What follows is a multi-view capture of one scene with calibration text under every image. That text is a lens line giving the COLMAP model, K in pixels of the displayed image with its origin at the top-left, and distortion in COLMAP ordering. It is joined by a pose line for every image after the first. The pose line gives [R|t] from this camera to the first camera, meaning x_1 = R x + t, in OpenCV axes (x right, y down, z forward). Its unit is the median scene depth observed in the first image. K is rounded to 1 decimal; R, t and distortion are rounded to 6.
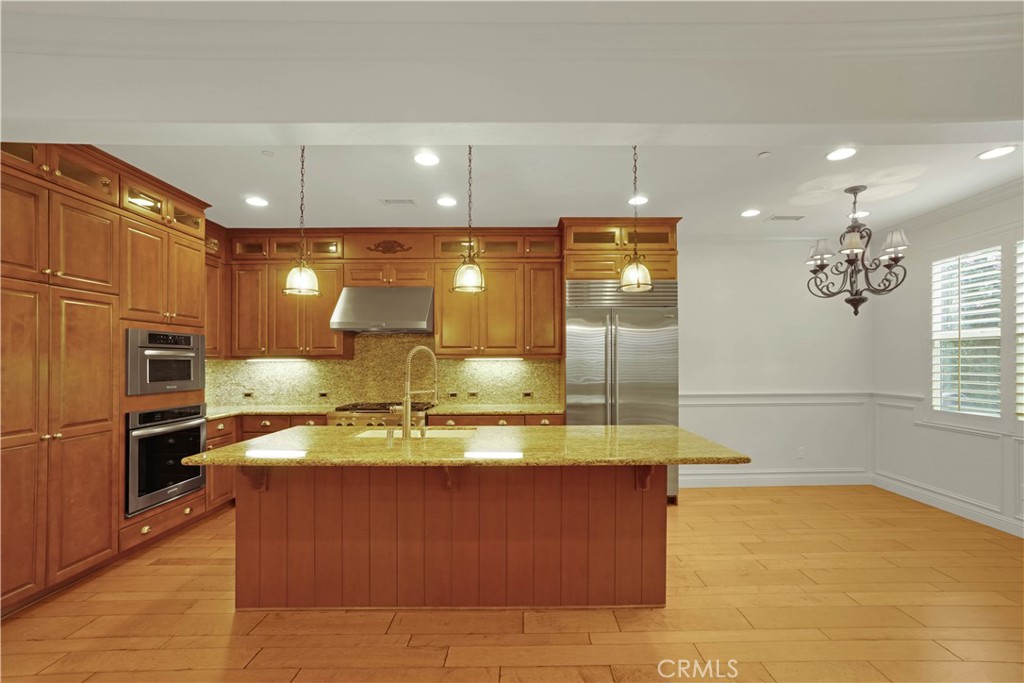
lens RADIAL K [[481.2, 0, 513.9], [0, 481.2, 352.3], [0, 0, 1]] dist [-0.020164, 0.000830]
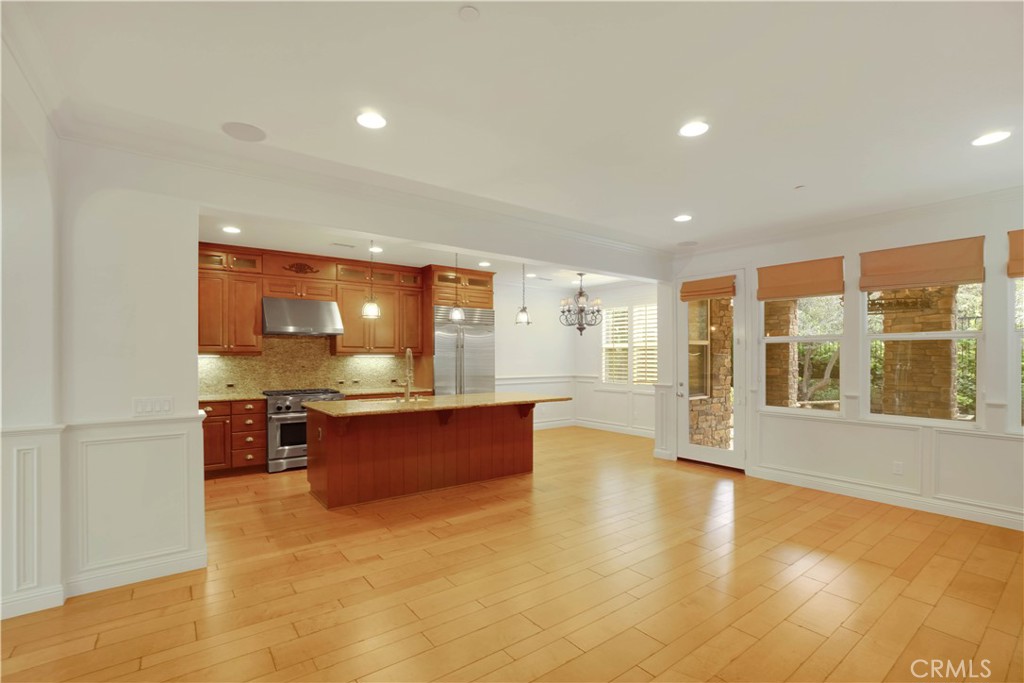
lens RADIAL K [[451.9, 0, 507.1], [0, 451.9, 352.1], [0, 0, 1]] dist [-0.023537, 0.000088]
pose [[0.815027, 0.011378, 0.579311, -0.534991], [-0.012742, 0.999917, -0.001712, -0.000215], [-0.579283, -0.005986, 0.815105, -0.318543]]
